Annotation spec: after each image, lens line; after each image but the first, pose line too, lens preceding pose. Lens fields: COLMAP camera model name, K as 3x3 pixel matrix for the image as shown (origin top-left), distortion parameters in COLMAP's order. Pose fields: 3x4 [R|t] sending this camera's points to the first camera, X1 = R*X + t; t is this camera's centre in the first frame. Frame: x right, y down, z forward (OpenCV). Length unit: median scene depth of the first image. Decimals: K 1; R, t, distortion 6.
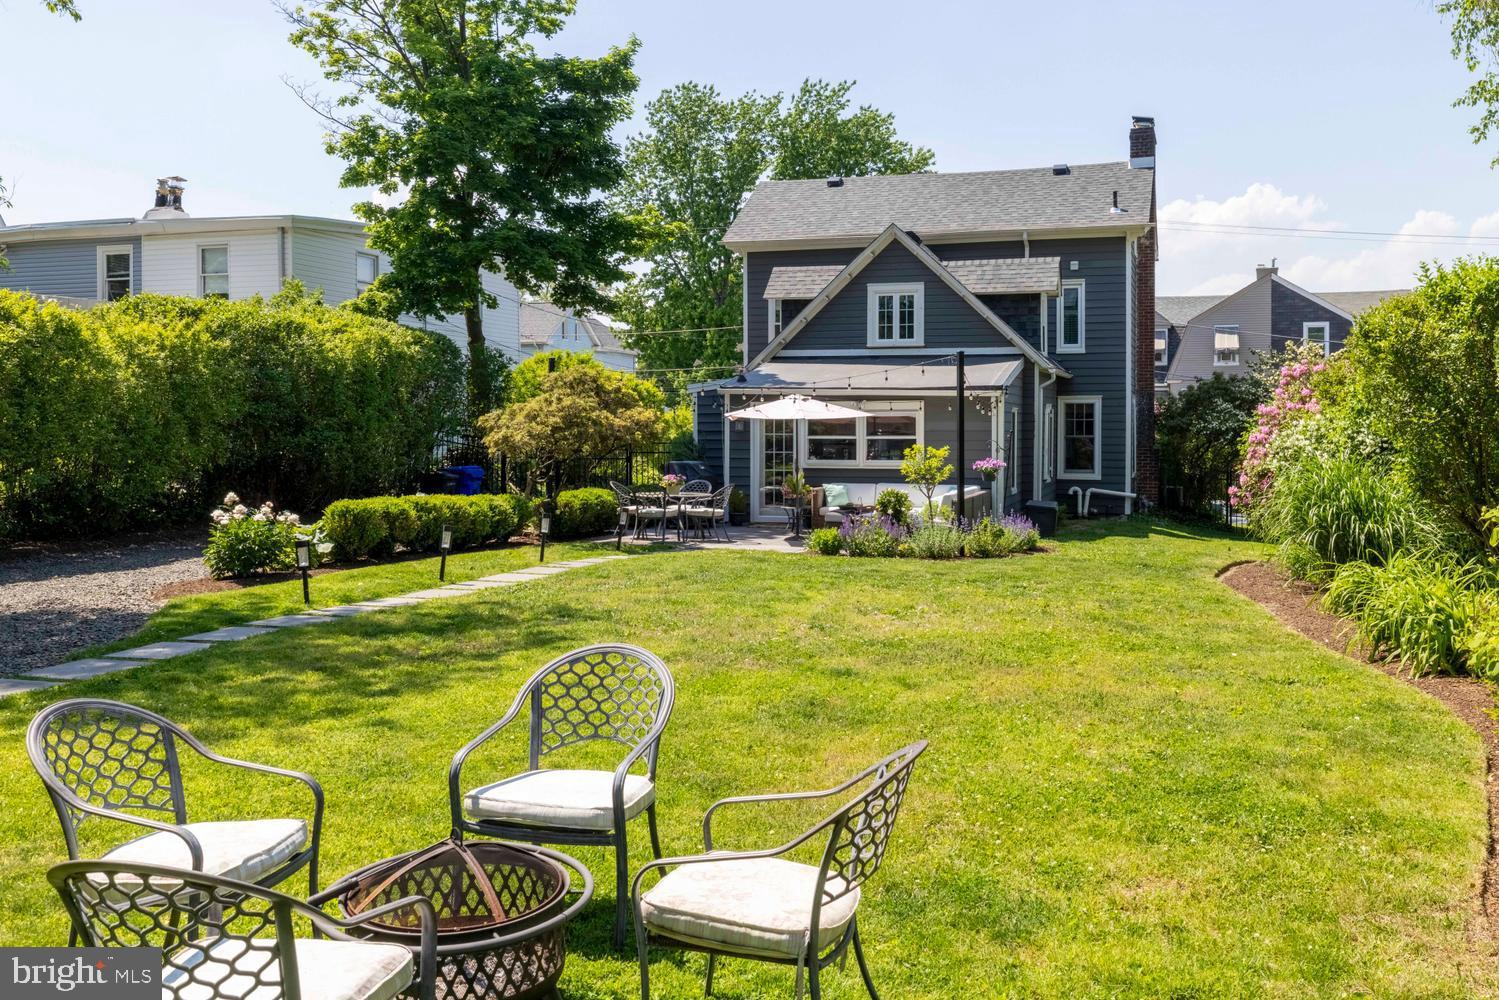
lens RADIAL K [[1399.7, 0, 759.0], [0, 1399.7, 467.0], [0, 0, 1]] dist [-0.003635, 0.000000]
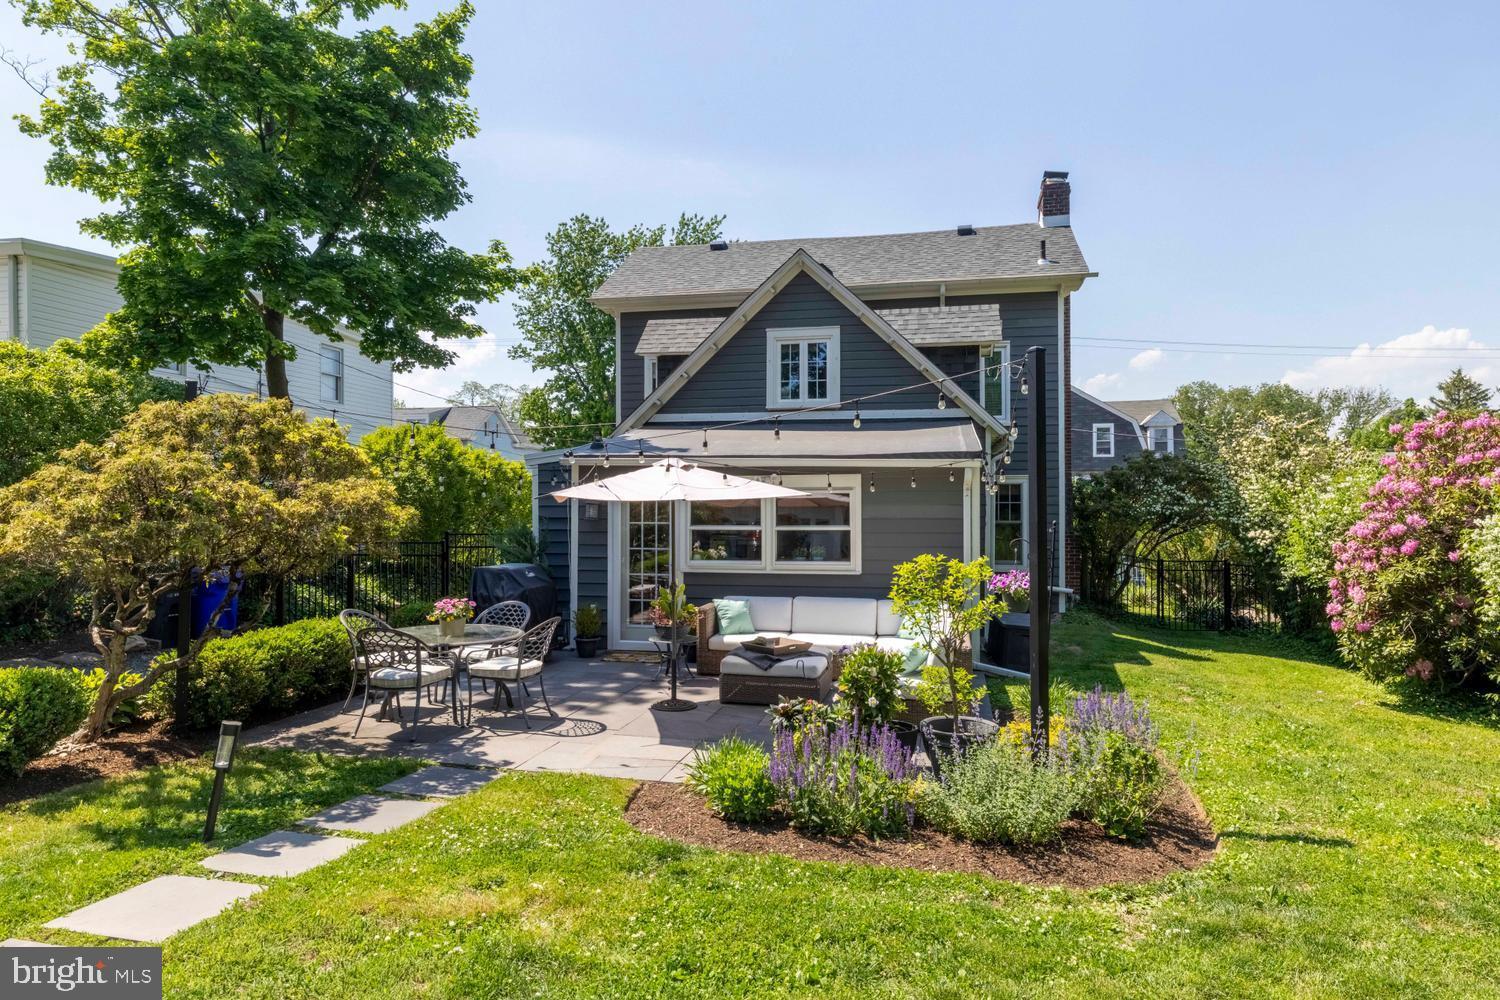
lens RADIAL K [[890.8, 0, 748.1], [0, 890.8, 494.9], [0, 0, 1]] dist [0.004946, -0.001285]
pose [[0.994664, 0.001196, 0.103157, 0.016192], [0.003242, 0.999076, -0.042847, -0.016777], [-0.103113, 0.042953, 0.993742, 0.511451]]
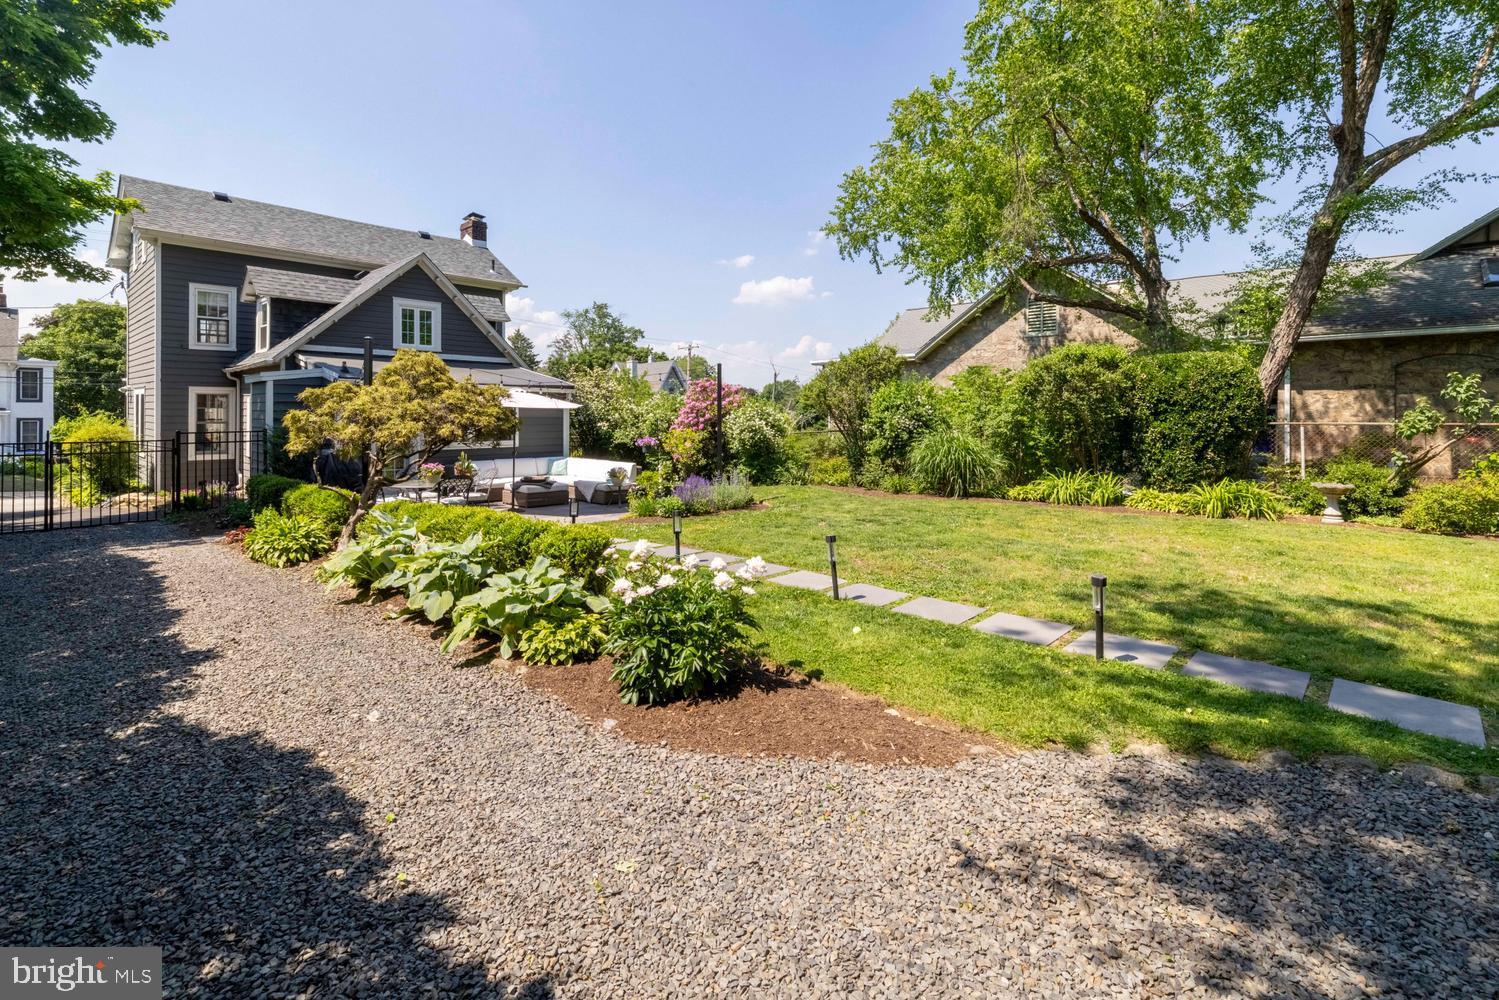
lens RADIAL K [[705.5, 0, 760.3], [0, 705.5, 400.0], [0, 0, 1]] dist [0.005088, 0.001101]
pose [[0.398726, 0.019965, 0.916853, -0.355975], [0.024876, 0.999160, -0.032576, -0.013719], [-0.916732, 0.035797, 0.397895, 0.468282]]
